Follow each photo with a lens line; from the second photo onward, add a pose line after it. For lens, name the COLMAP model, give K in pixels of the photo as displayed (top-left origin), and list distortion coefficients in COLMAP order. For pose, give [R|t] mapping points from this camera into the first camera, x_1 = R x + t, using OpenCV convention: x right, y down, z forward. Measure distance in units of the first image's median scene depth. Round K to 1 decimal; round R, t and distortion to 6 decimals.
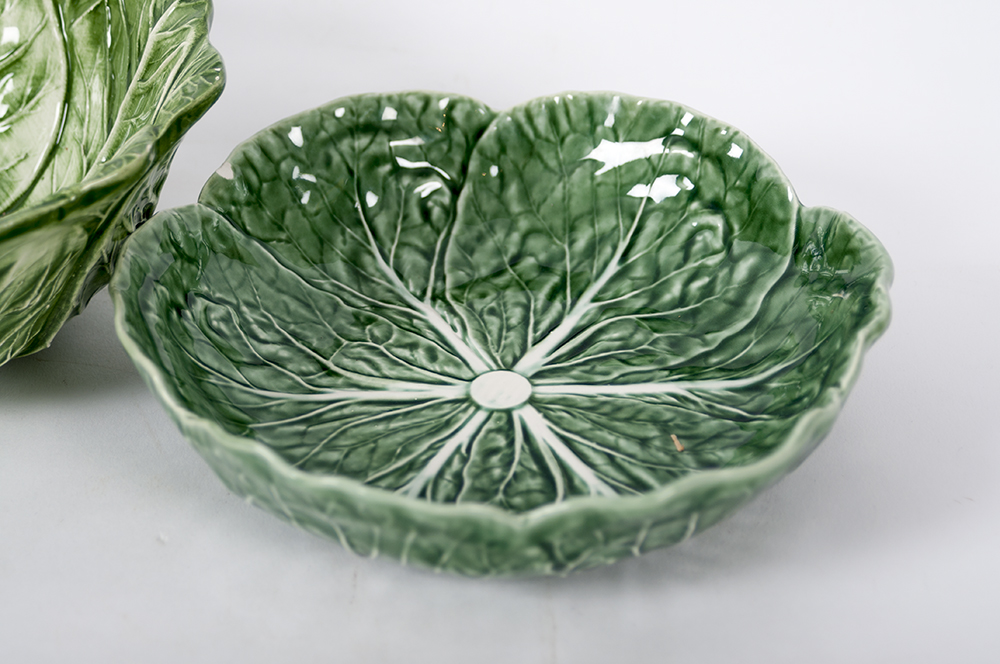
lens RADIAL K [[2752.1, 0, 499.2], [0, 2752.1, 334.1], [0, 0, 1]] dist [0.033882, 0.000000]
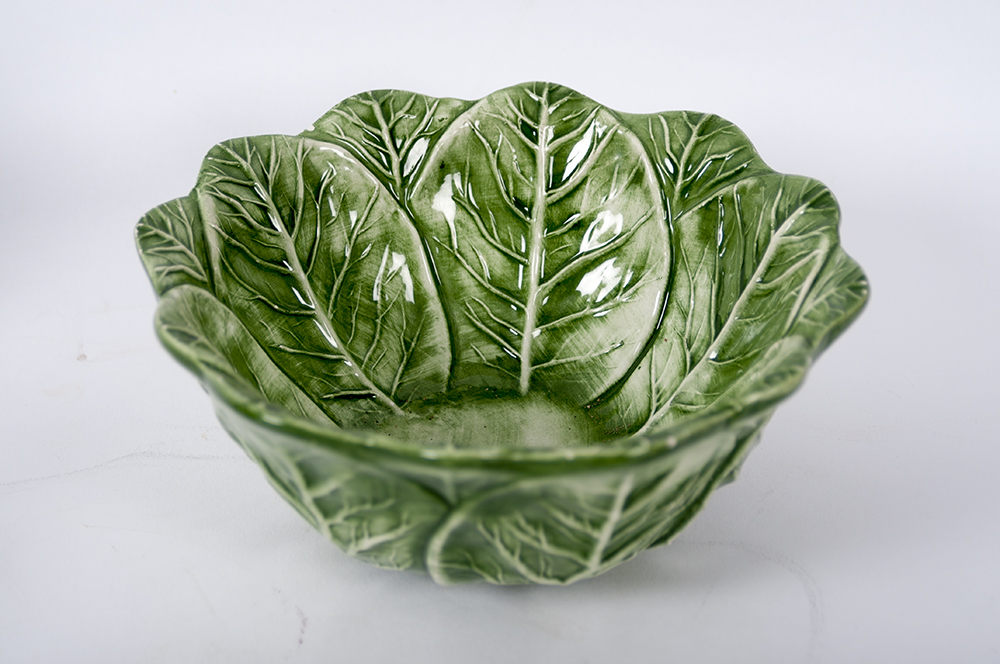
lens RADIAL K [[2752.1, 0, 498.1], [0, 2752.1, 330.6], [0, 0, 1]] dist [0.033882, 0.000000]
pose [[0.996316, 0.063252, -0.057916, -0.168160], [-0.065165, 0.997369, -0.031755, -0.036494], [0.055755, 0.035412, 0.997816, -0.009175]]
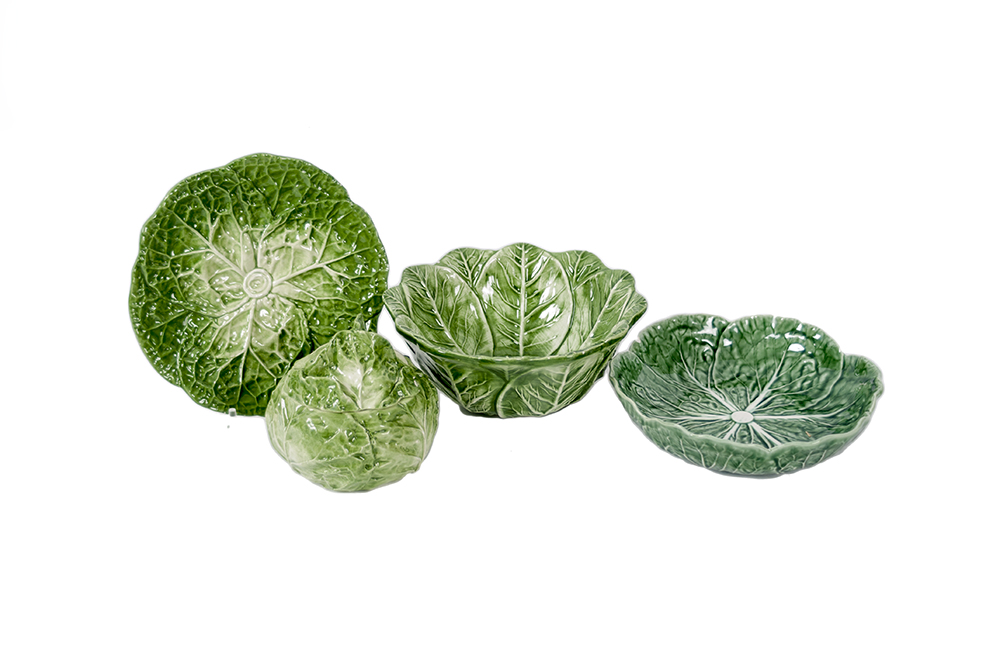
lens RADIAL K [[1515.6, 0, 498.4], [0, 1515.6, 331.2], [0, 0, 1]] dist [-0.140035, 0.000000]
pose [[0.999849, 0.013346, -0.011139, -0.225390], [-0.014581, 0.992744, -0.119358, 0.117318], [0.009465, 0.119503, 0.992789, -0.522850]]
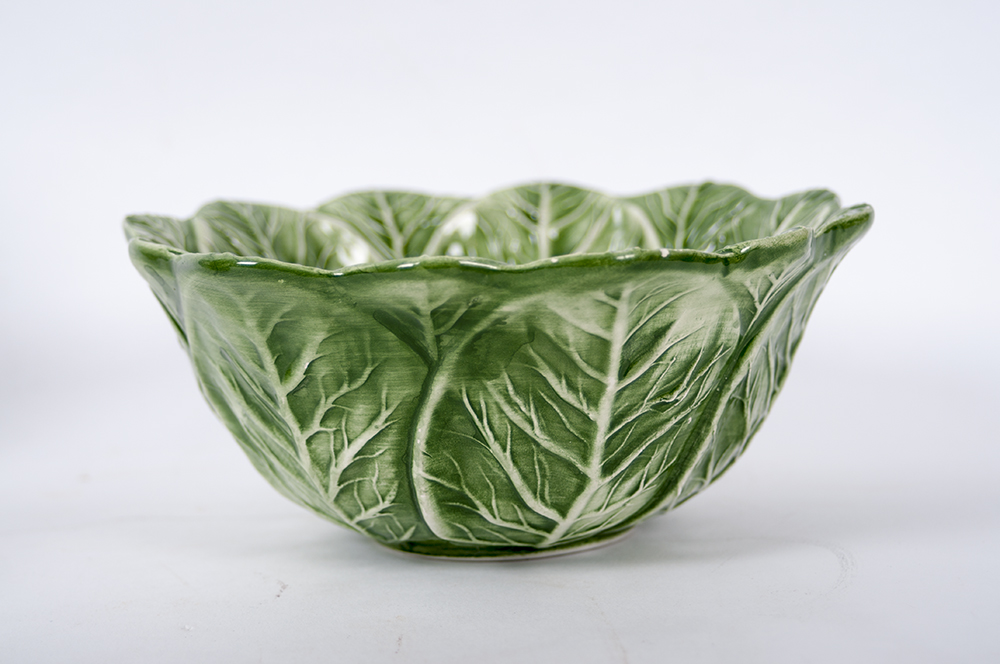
lens RADIAL K [[2201.9, 0, 501.1], [0, 2201.9, 331.2], [0, 0, 1]] dist [-0.064235, 0.000000]
pose [[0.993748, -0.000504, -0.111642, -0.136978], [-0.050179, 0.891273, -0.450682, 0.286215], [0.099730, 0.453466, 0.885676, 0.305668]]
